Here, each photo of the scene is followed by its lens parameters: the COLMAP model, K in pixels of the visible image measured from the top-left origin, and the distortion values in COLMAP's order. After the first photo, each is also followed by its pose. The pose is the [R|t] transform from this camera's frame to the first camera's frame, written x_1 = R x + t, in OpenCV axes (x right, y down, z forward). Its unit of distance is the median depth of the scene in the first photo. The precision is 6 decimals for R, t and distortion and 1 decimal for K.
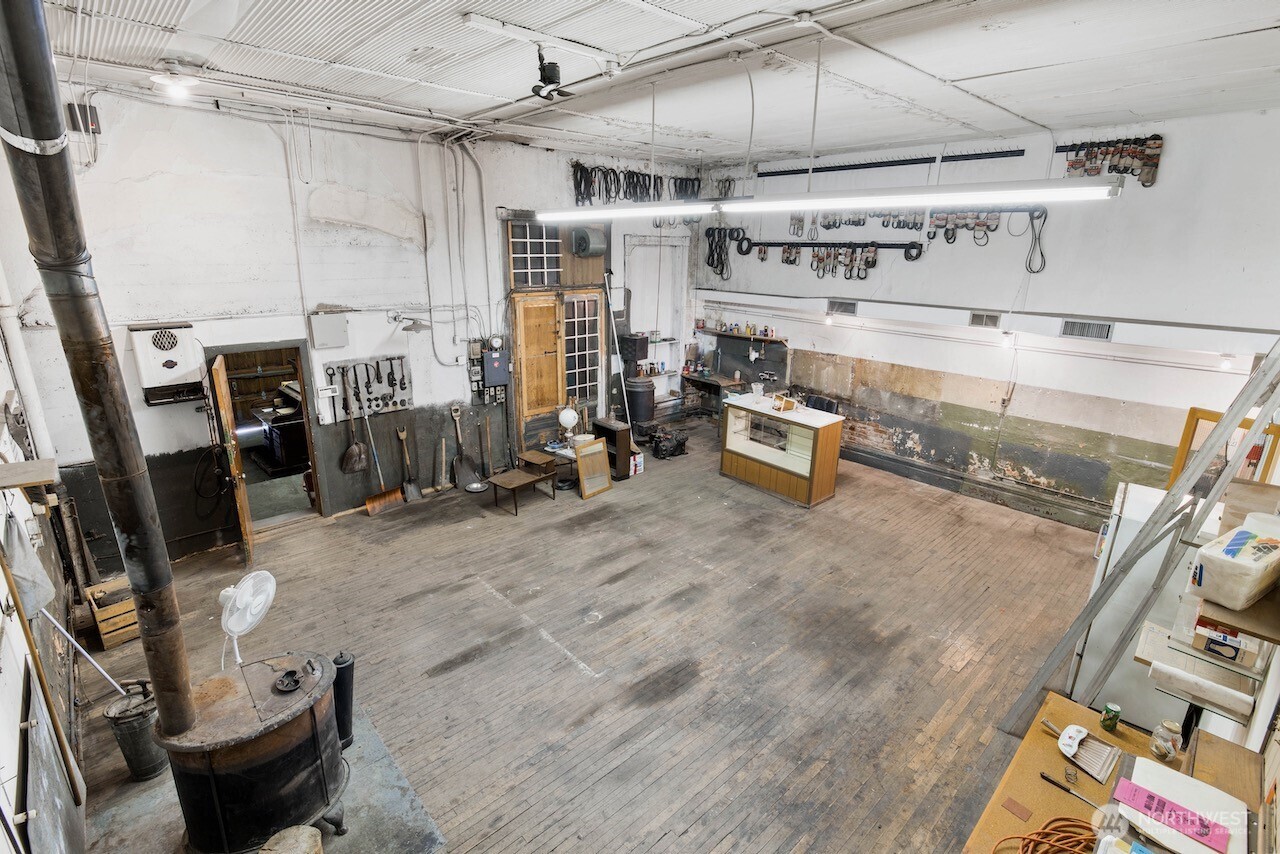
lens RADIAL K [[601.6, 0, 632.4], [0, 601.6, 418.3], [0, 0, 1]] dist [-0.002370, -0.000045]
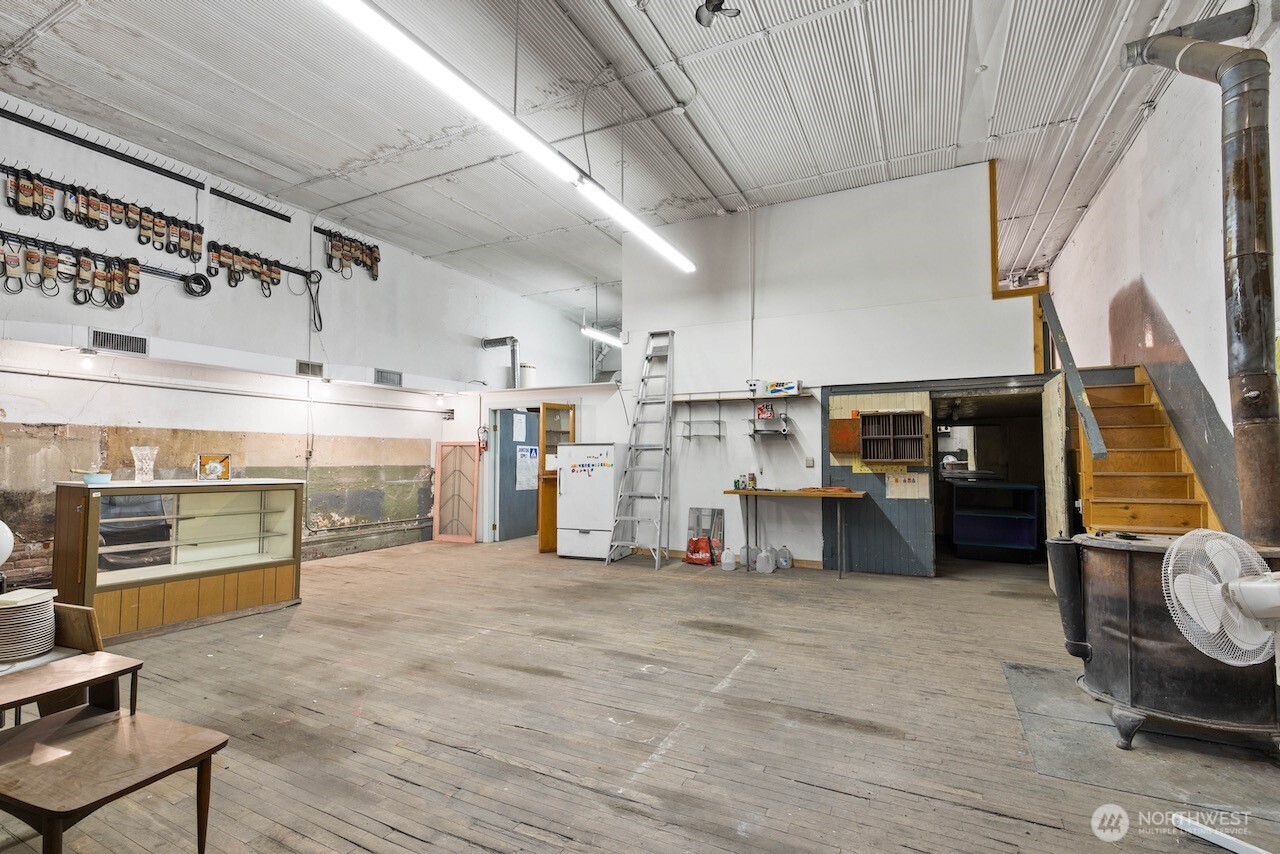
lens RADIAL K [[583.5, 0, 633.8], [0, 583.5, 435.2], [0, 0, 1]] dist [-0.003523, 0.000574]
pose [[-0.355999, 0.024276, 0.934171, -0.496900], [0.257726, 0.963443, 0.073179, 0.010818], [-0.898244, 0.266811, -0.349241, 0.848362]]
